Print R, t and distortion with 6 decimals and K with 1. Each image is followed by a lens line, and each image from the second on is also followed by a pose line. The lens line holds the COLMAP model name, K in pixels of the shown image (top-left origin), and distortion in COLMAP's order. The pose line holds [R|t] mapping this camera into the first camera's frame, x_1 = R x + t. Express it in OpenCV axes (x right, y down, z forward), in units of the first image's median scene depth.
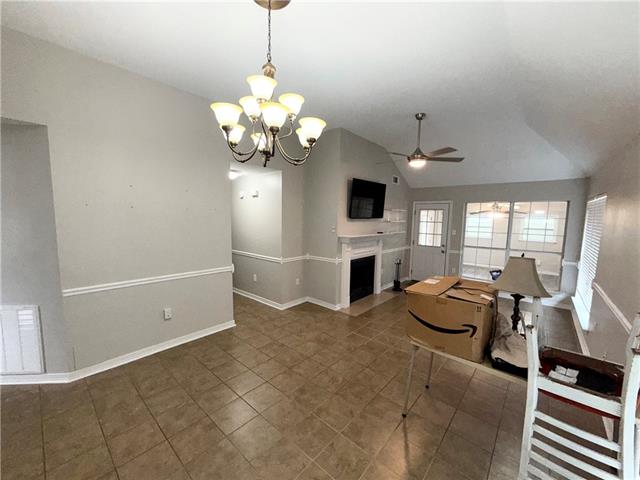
lens RADIAL K [[255.3, 0, 318.5], [0, 255.3, 241.0], [0, 0, 1]] dist [0.000196, 0.000092]
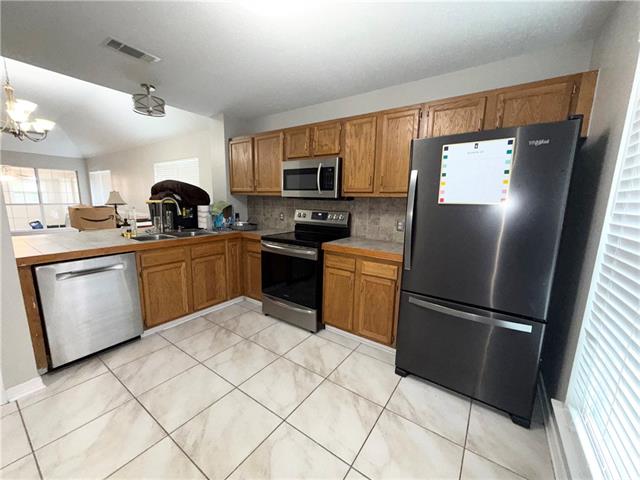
lens RADIAL K [[255.3, 0, 318.5], [0, 255.3, 241.0], [0, 0, 1]] dist [0.000196, 0.000092]
pose [[-0.109452, -0.180803, 0.977410, -0.882635], [0.076618, 0.978858, 0.189650, 0.092294], [-0.991035, 0.095645, -0.093285, -0.348331]]
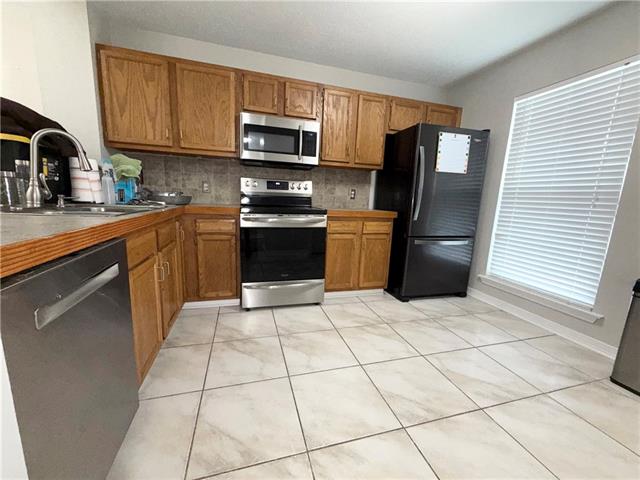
lens RADIAL K [[255.3, 0, 318.5], [0, 255.3, 241.0], [0, 0, 1]] dist [0.000196, 0.000092]
pose [[-0.843382, -0.144768, 0.517445, -0.651304], [-0.004373, 0.964838, 0.262809, 0.120235], [-0.537297, 0.219386, -0.814360, 0.010715]]
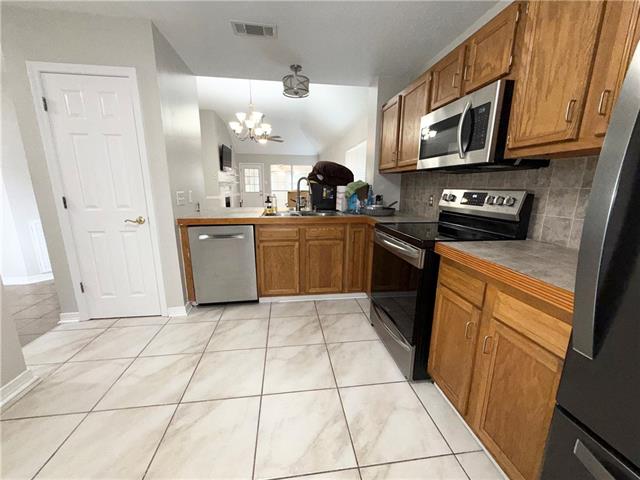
lens RADIAL K [[255.3, 0, 318.5], [0, 255.3, 241.0], [0, 0, 1]] dist [0.000196, 0.000092]
pose [[0.652949, -0.172097, 0.737591, -0.699945], [0.079370, 0.984029, 0.159335, 0.133016], [-0.753232, -0.045495, 0.656180, -0.488429]]
